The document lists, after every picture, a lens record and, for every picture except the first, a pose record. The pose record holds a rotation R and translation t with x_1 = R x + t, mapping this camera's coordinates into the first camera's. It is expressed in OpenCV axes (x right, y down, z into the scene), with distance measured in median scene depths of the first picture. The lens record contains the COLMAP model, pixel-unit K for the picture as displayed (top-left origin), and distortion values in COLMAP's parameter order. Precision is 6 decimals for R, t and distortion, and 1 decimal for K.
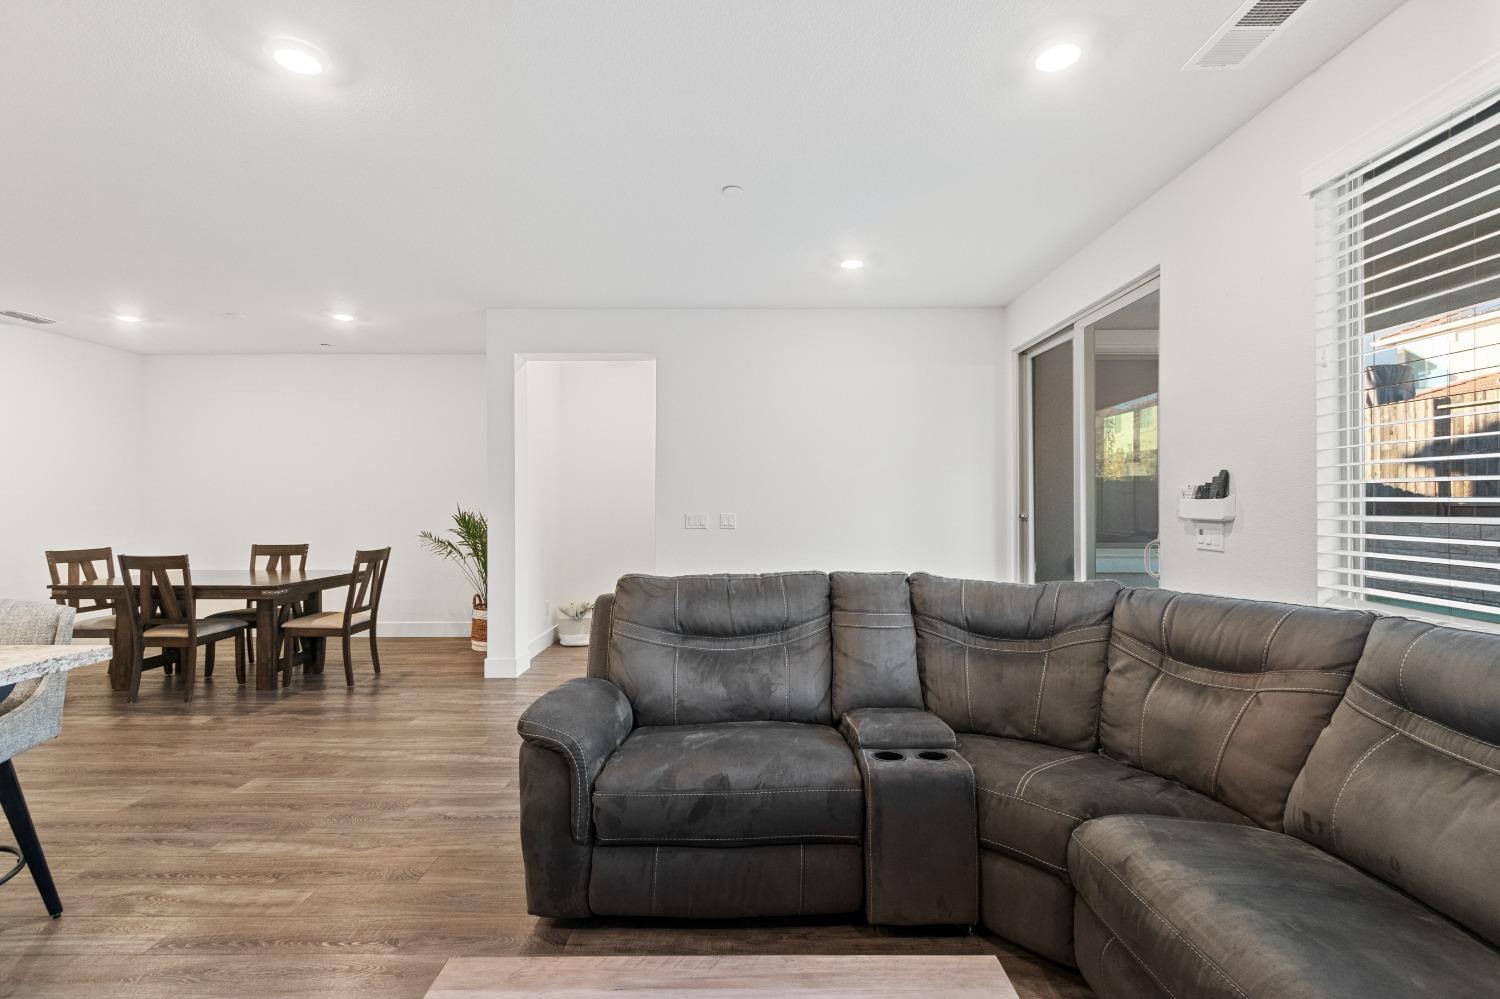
lens RADIAL K [[678.5, 0, 745.8], [0, 678.5, 499.6], [0, 0, 1]] dist [0.007275, 0.000088]
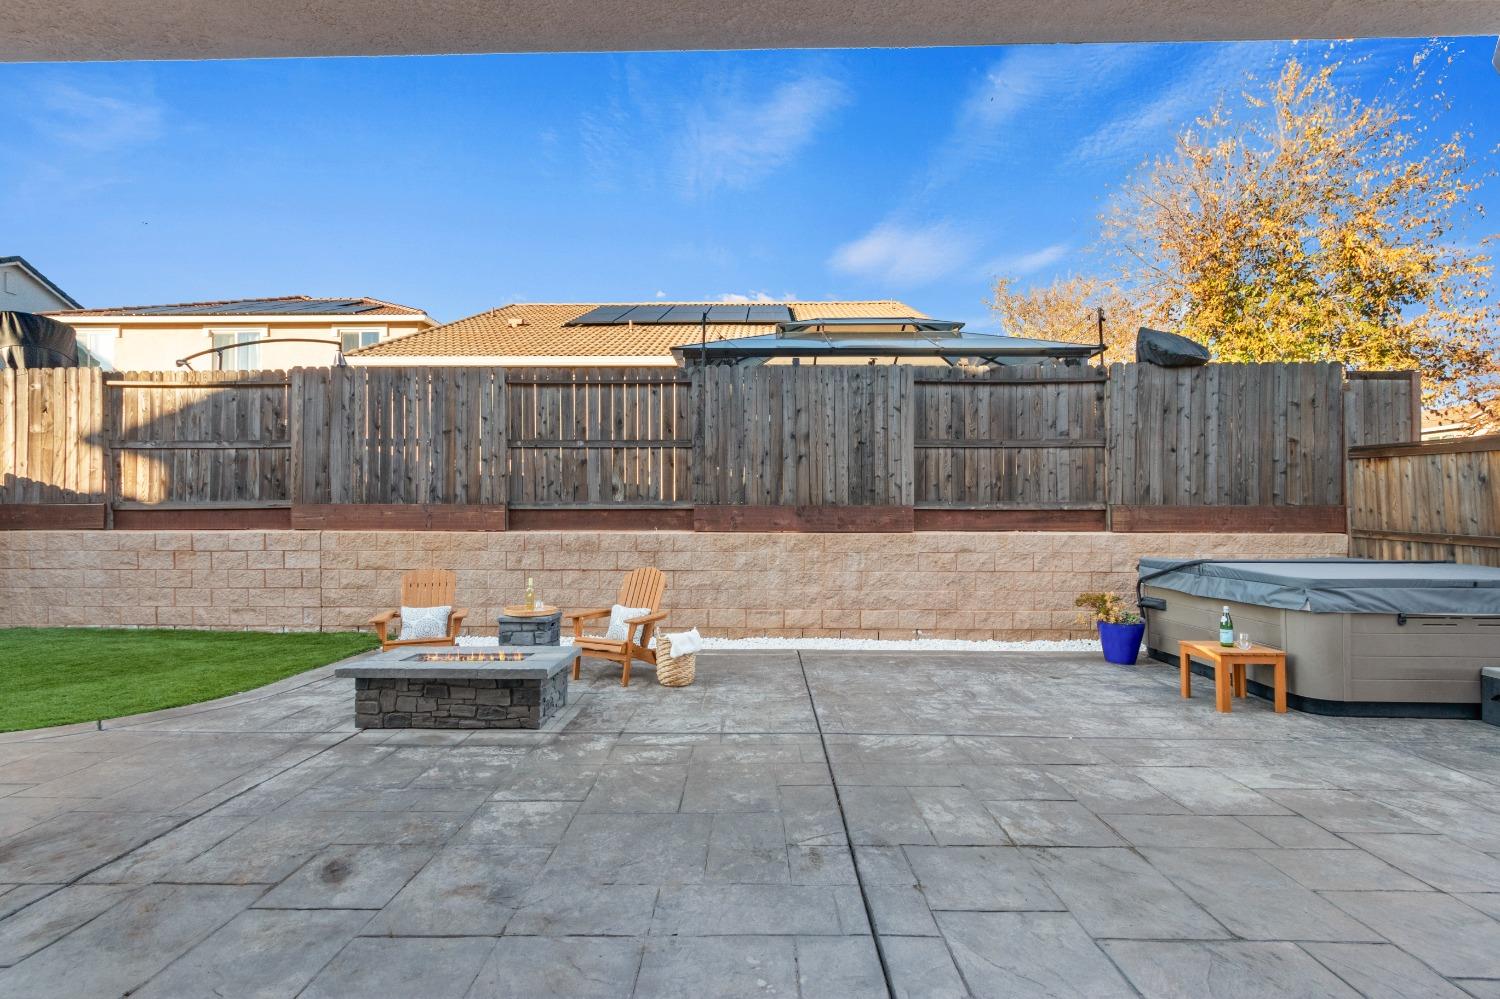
lens RADIAL K [[678.5, 0, 745.8], [0, 678.5, 499.6], [0, 0, 1]] dist [0.007275, 0.000088]
pose [[0.017134, 0.018583, 0.999680, 0.913157], [-0.005435, 0.999814, -0.018492, 0.030728], [-0.999838, -0.005117, 0.017232, 0.945606]]
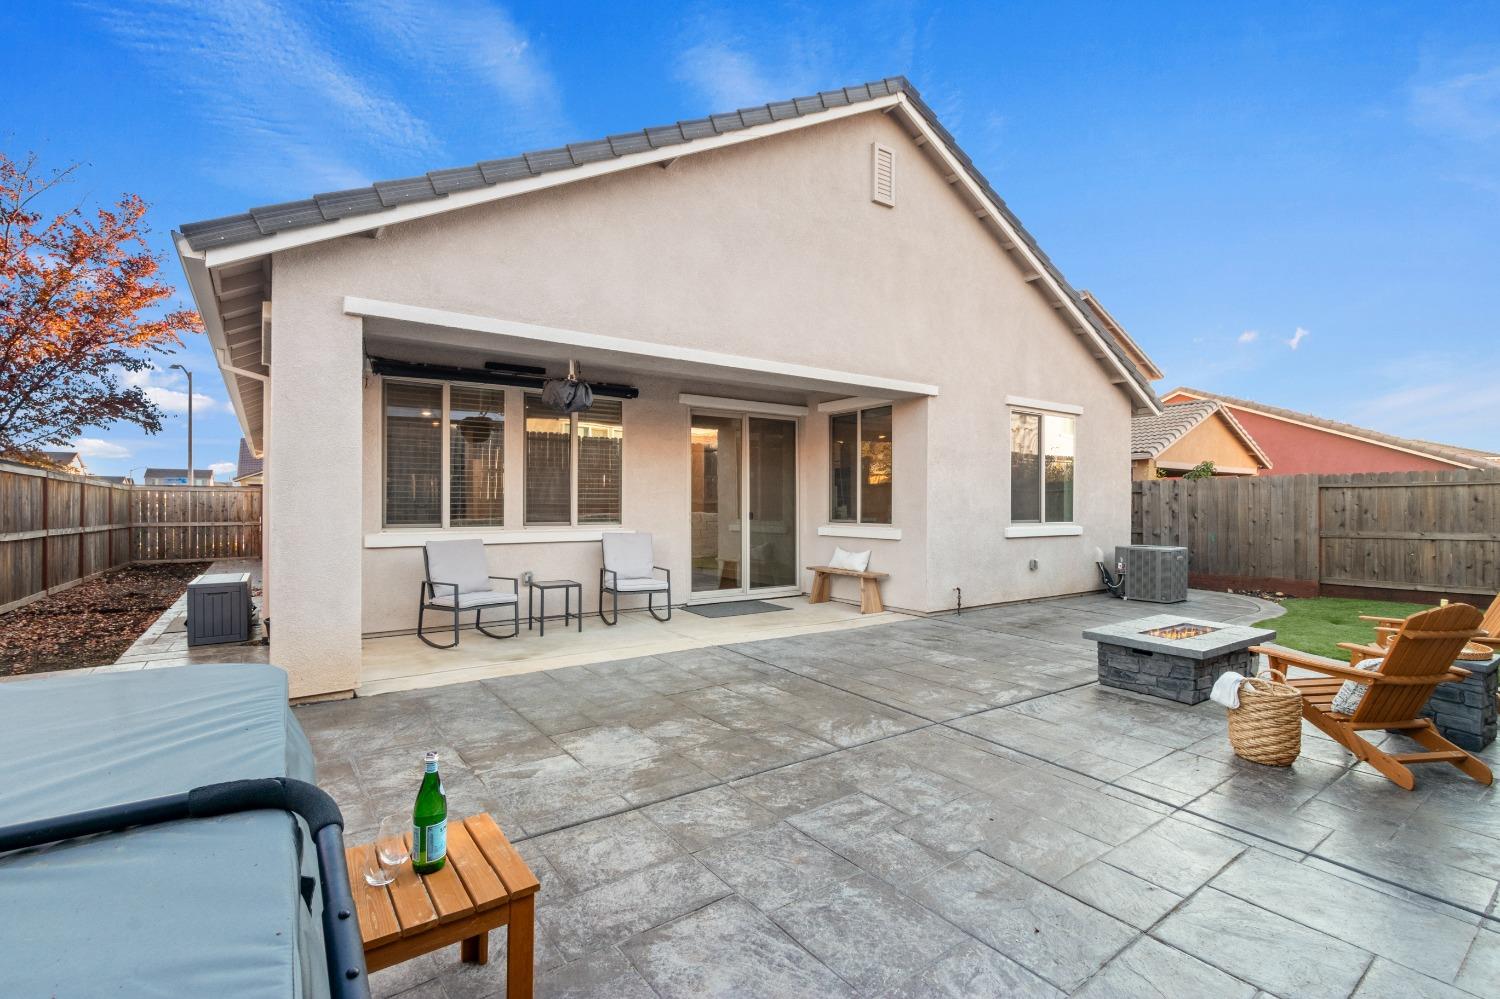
lens RADIAL K [[681.3, 0, 744.8], [0, 681.3, 502.1], [0, 0, 1]] dist [0.004674, -0.000643]
pose [[0.579155, -0.000189, -0.815218, 3.399521], [0.000232, 1.000000, -0.000068, 0.034844], [0.815218, -0.000150, 0.579155, -0.406611]]
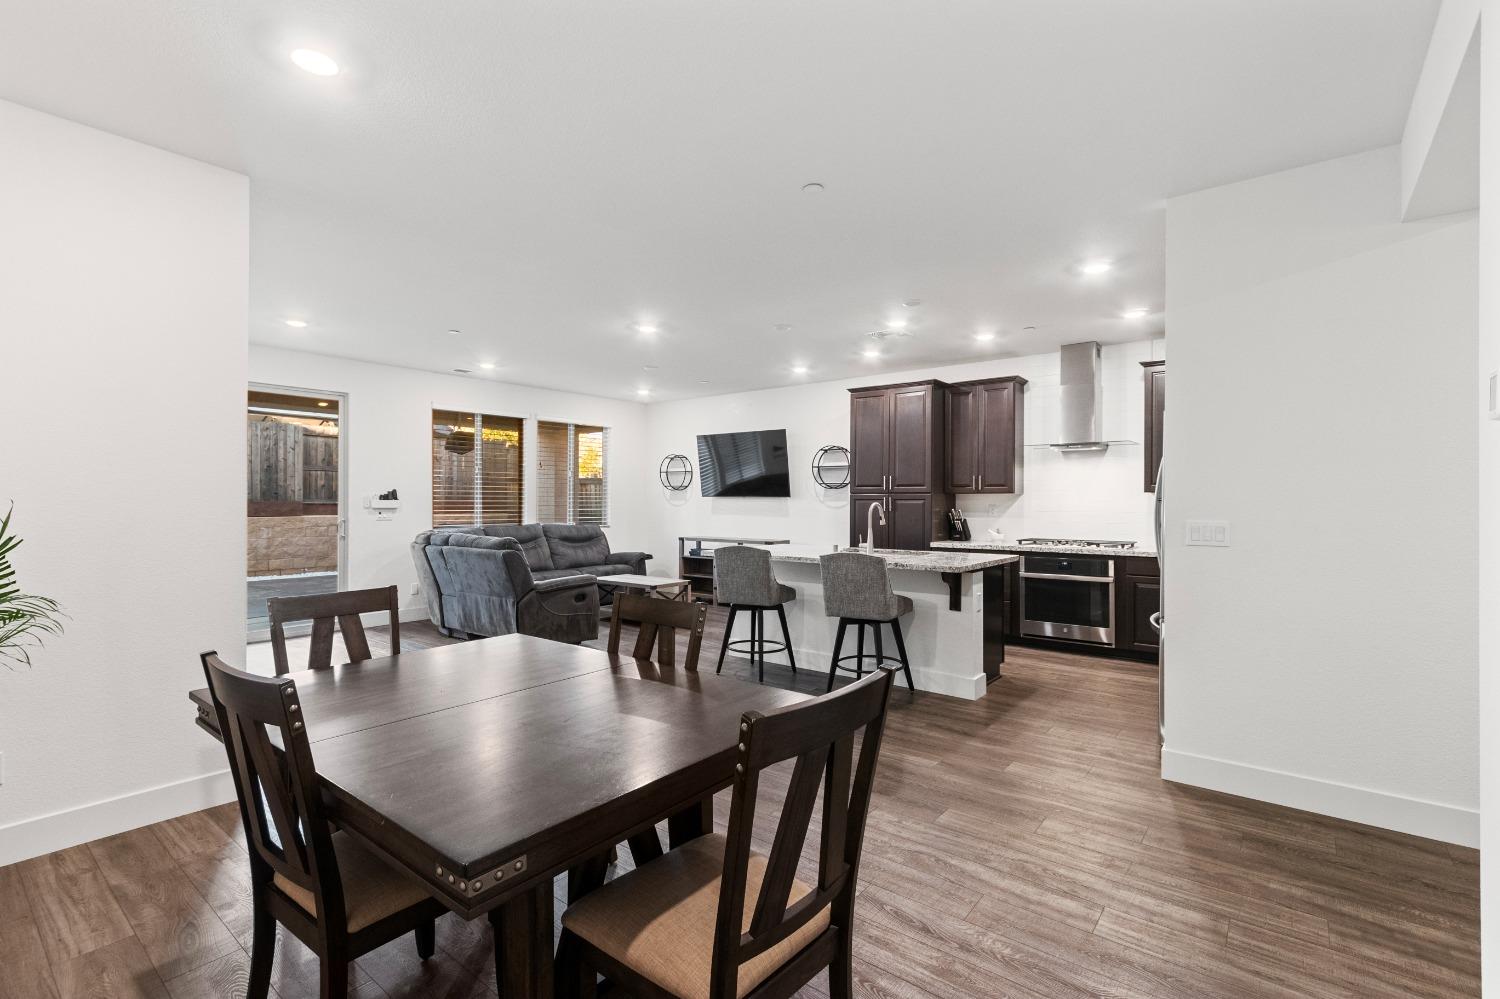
lens RADIAL K [[681.3, 0, 744.8], [0, 681.3, 502.1], [0, 0, 1]] dist [0.004674, -0.000643]
pose [[-0.784836, -0.000675, 0.619703, -2.041905], [-0.002789, 0.999993, -0.002444, 0.009487], [-0.619697, -0.003647, -0.784833, 2.248709]]
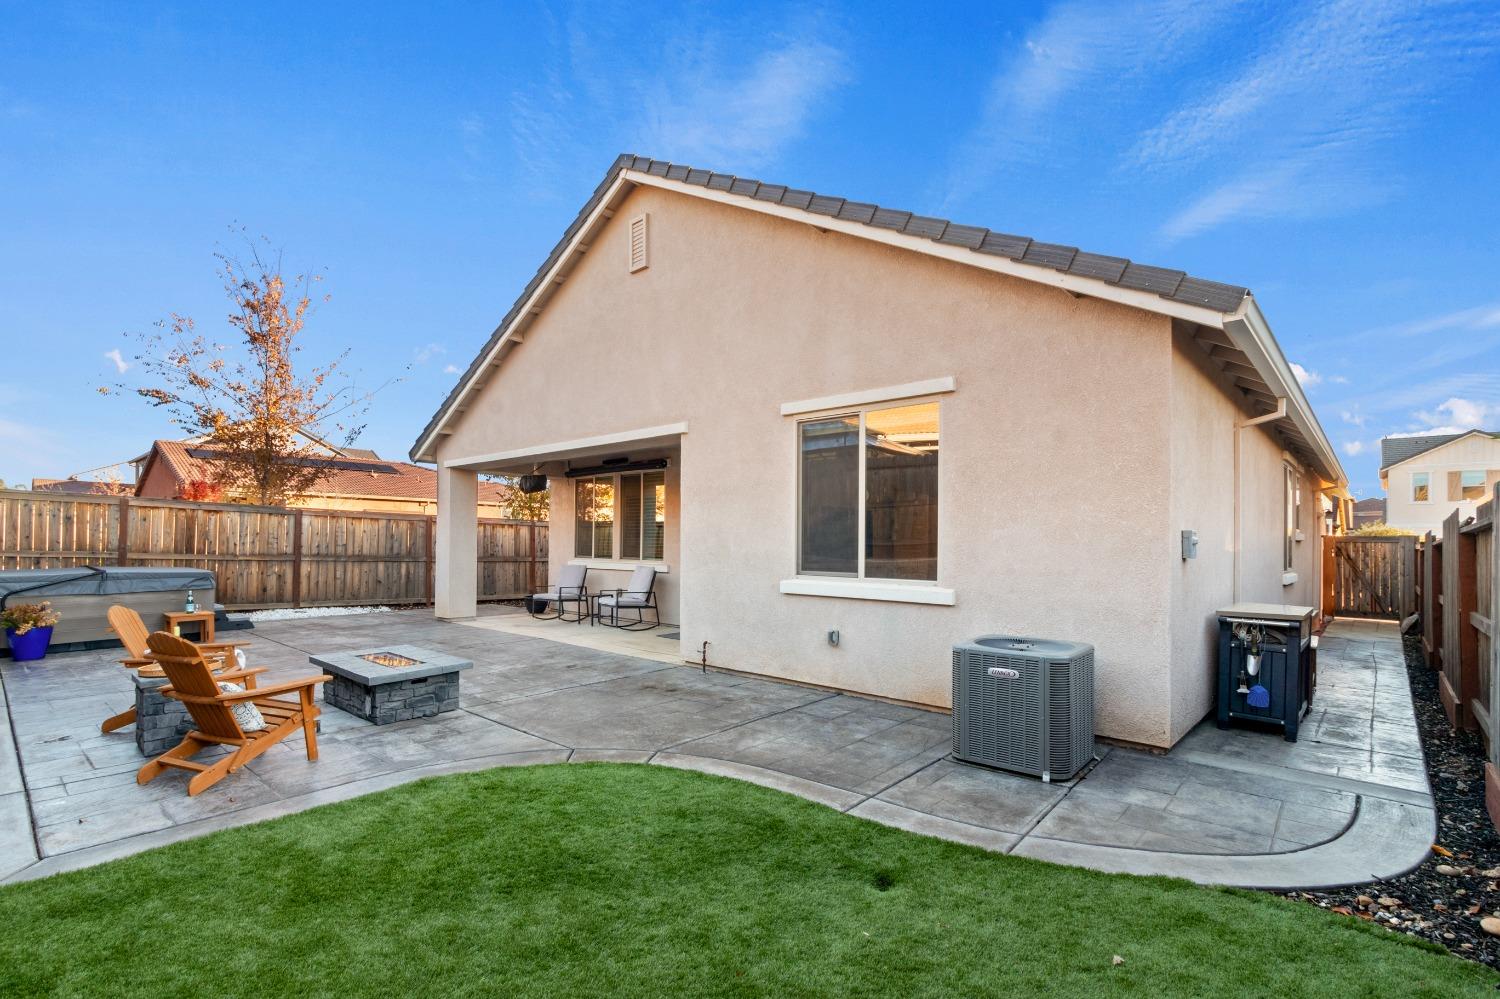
lens RADIAL K [[696.7, 0, 745.2], [0, 696.7, 536.2], [0, 0, 1]] dist [-0.000265, -0.000281]
pose [[-0.667135, -0.013535, -0.744814, 3.429082], [-0.006576, 0.999903, -0.012281, 0.033351], [0.744907, -0.003296, -0.667160, 3.857817]]
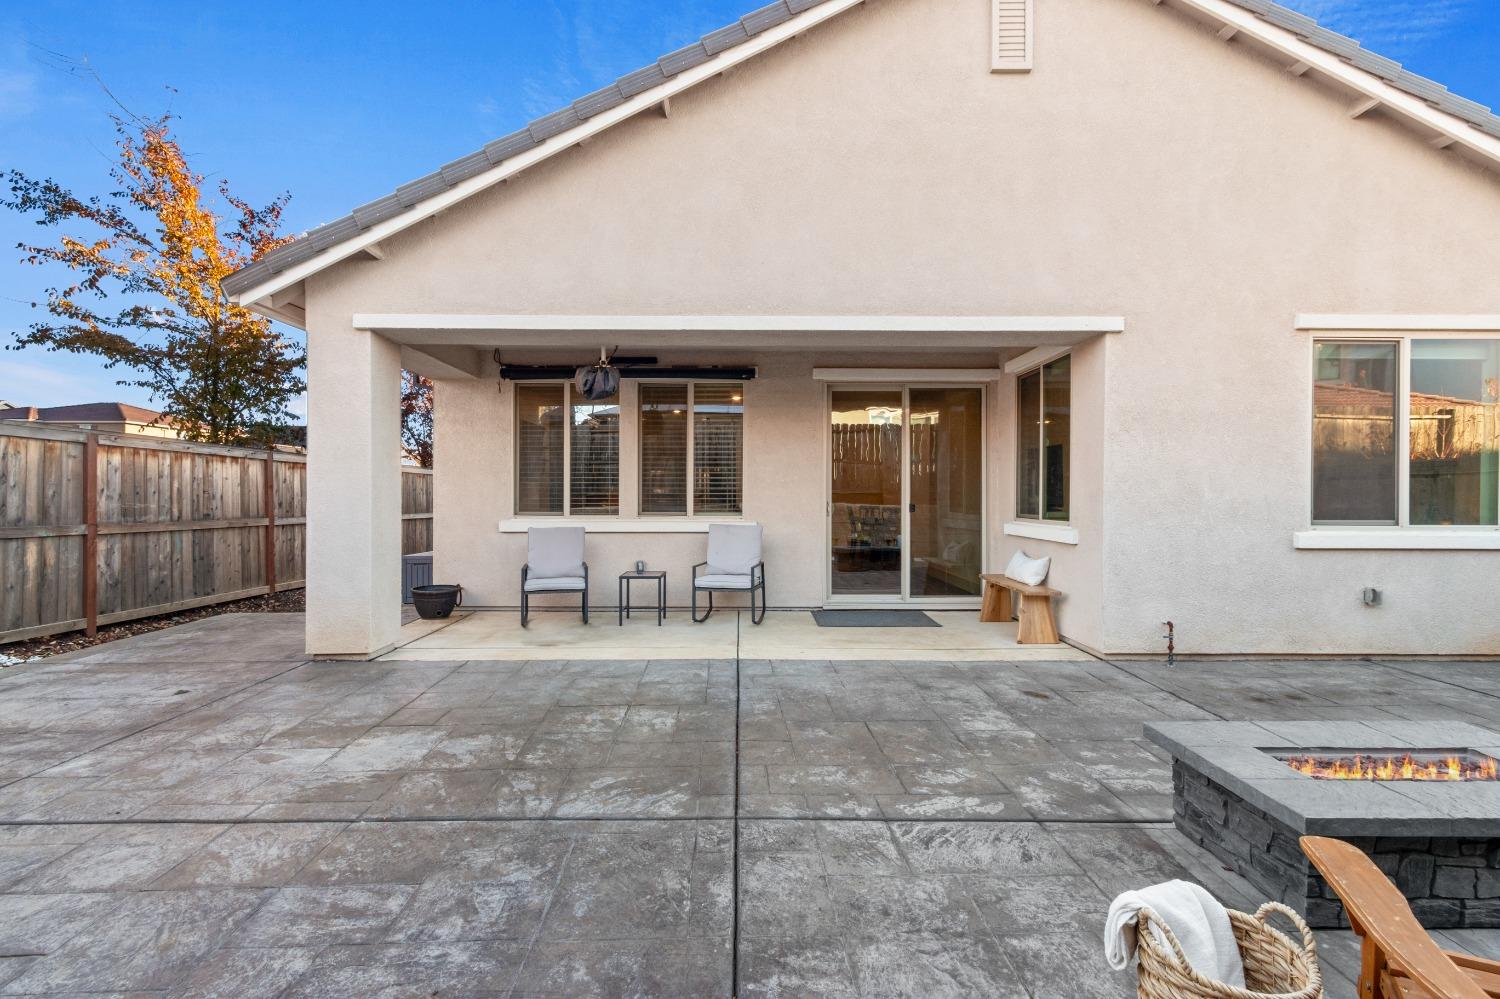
lens RADIAL K [[679.4, 0, 746.5], [0, 679.4, 495.5], [0, 0, 1]] dist [0.006995, -0.001368]
pose [[0.018251, 0.003158, -0.999828, 3.425707], [0.001890, 0.999993, 0.003193, 0.041189], [0.999832, -0.001948, 0.018245, 0.800479]]
